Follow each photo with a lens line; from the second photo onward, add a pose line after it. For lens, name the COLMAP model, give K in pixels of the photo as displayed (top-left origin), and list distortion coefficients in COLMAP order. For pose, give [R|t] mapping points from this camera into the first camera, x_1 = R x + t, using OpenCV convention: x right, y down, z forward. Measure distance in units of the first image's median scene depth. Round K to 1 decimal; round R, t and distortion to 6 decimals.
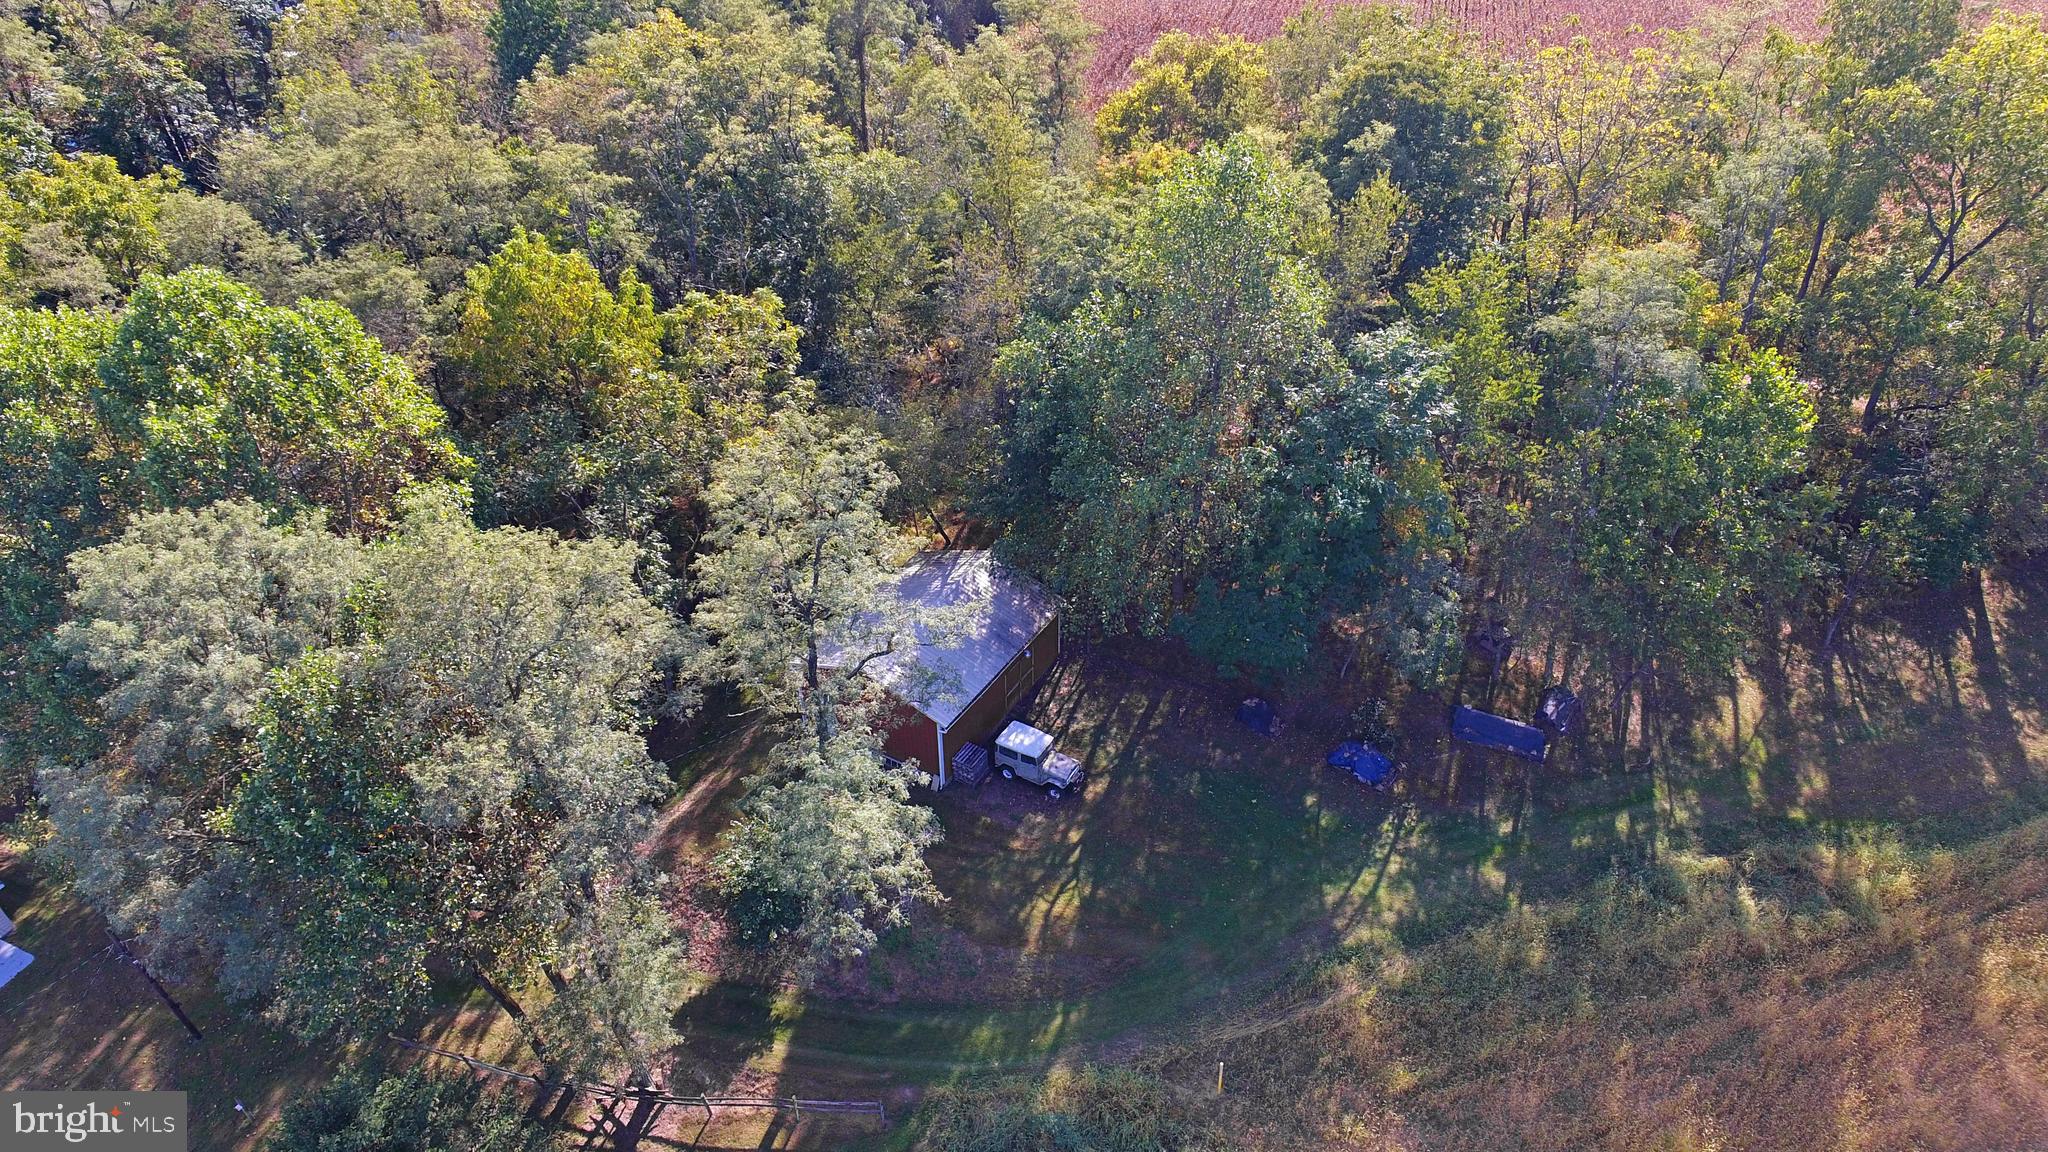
lens RADIAL K [[1195.8, 0, 1041.3], [0, 1195.8, 586.5], [0, 0, 1]] dist [0.005822, -0.003288]
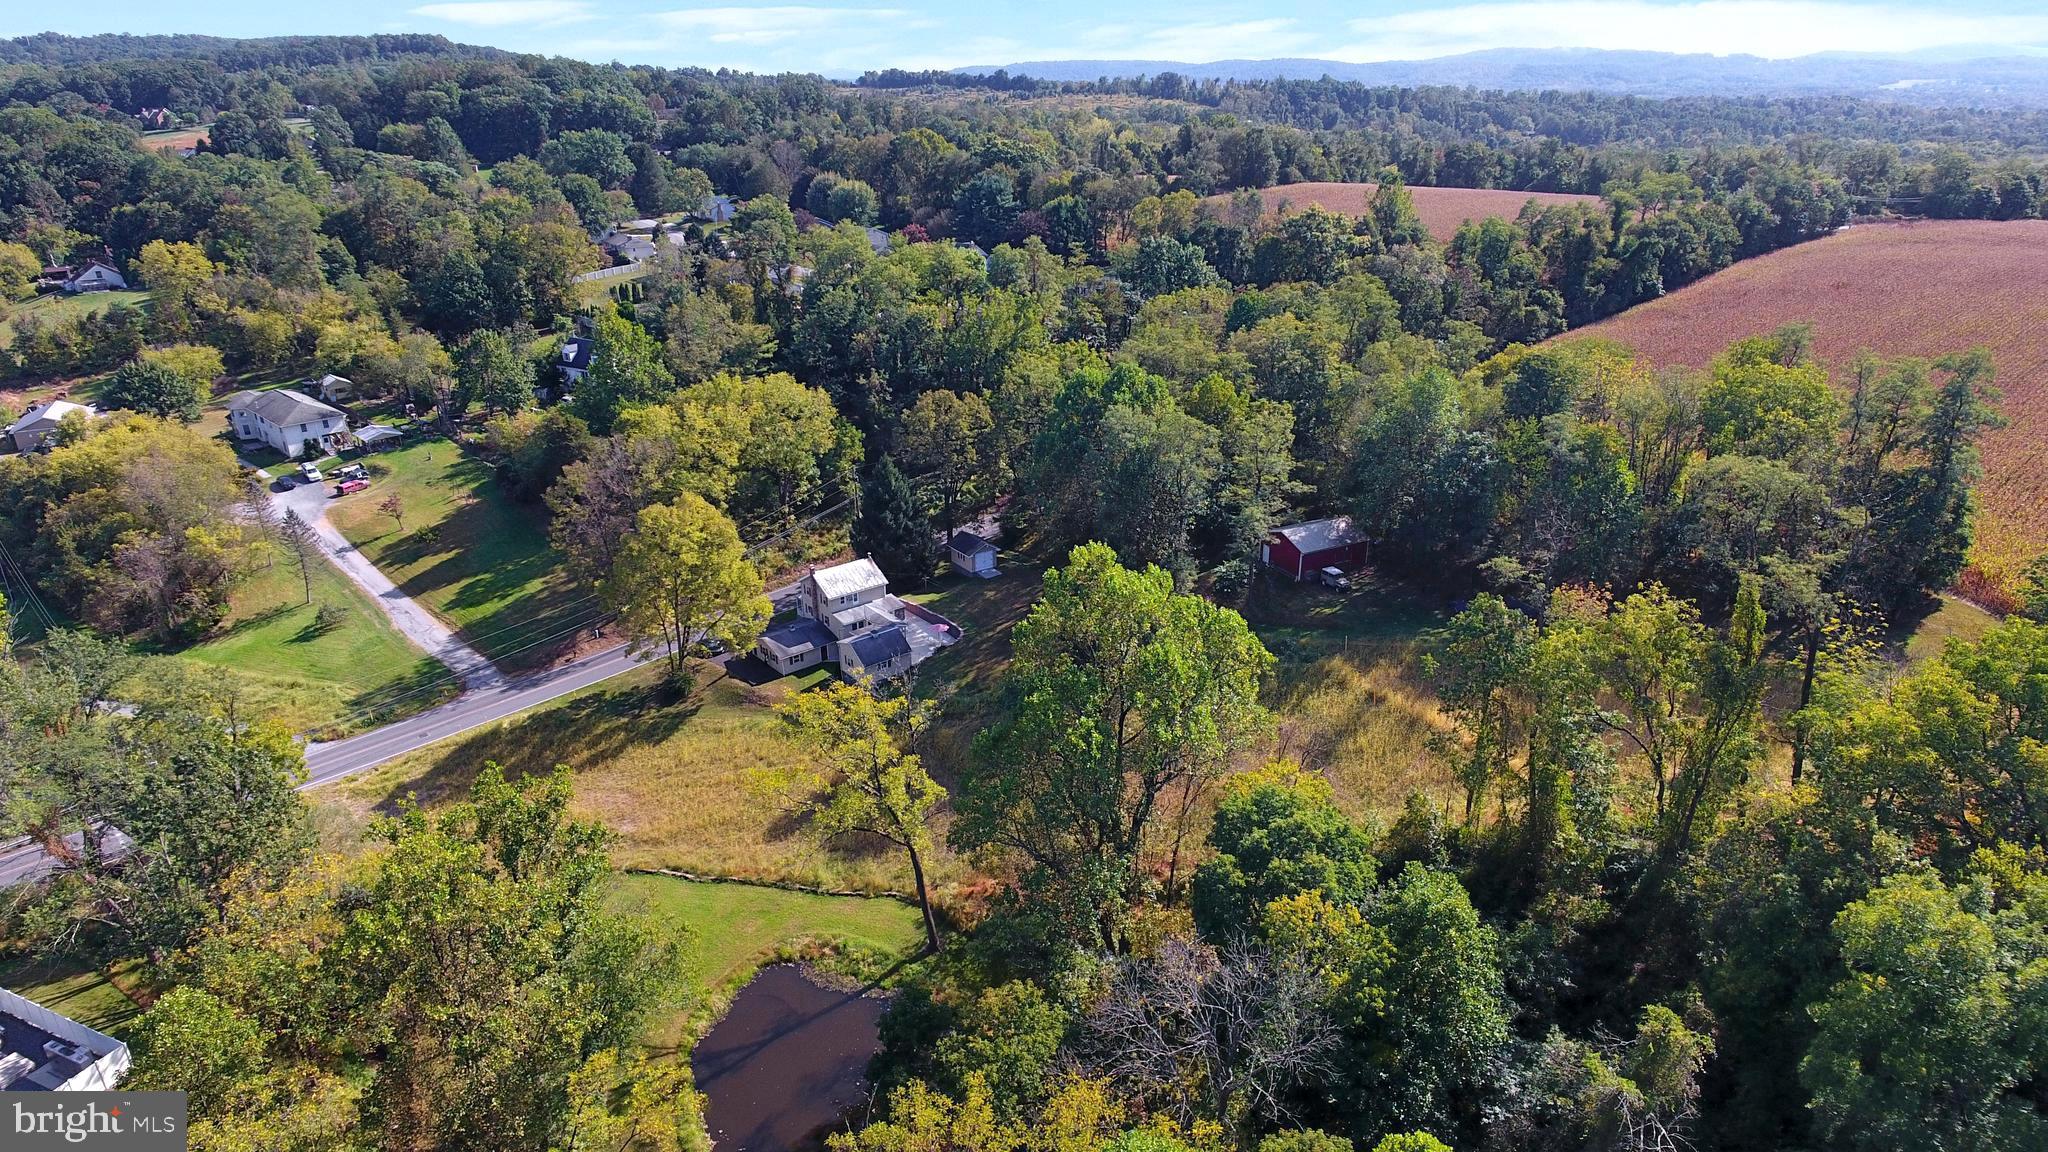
lens RADIAL K [[1195.8, 0, 1041.3], [0, 1195.8, 586.5], [0, 0, 1]] dist [0.005822, -0.003288]
pose [[0.847899, 0.207145, -0.488015, 0.713688], [-0.312889, 0.938623, -0.145216, 0.718000], [0.427981, 0.275823, 0.860671, -1.506005]]
